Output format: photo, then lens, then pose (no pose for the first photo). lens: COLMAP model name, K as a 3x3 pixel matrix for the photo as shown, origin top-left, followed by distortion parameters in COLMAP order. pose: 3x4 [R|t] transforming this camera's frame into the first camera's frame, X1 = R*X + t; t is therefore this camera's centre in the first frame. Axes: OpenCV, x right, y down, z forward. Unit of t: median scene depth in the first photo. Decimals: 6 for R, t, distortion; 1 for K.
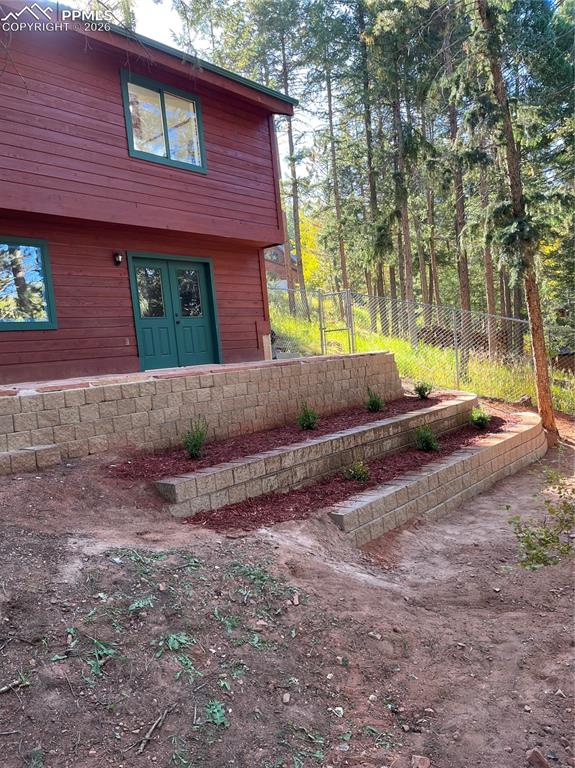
lens RADIAL K [[582.6, 0, 285.0], [0, 582.6, 387.8], [0, 0, 1]] dist [0.080010, -0.103160]
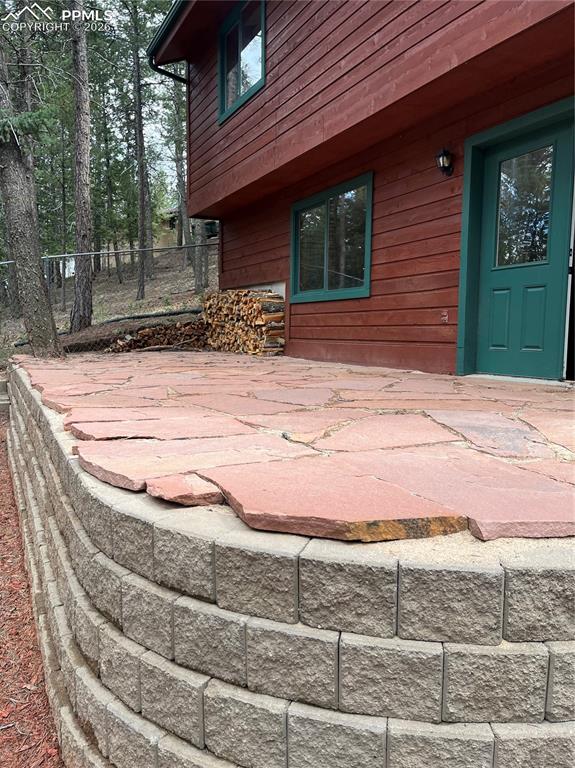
lens RADIAL K [[579.8, 0, 290.5], [0, 579.8, 384.3], [0, 0, 1]] dist [0.076766, -0.095186]
pose [[-0.359988, 0.173632, -0.916658, 0.310090], [-0.024490, 0.980432, 0.195329, -0.124421], [0.932636, 0.092766, -0.348691, 1.103415]]
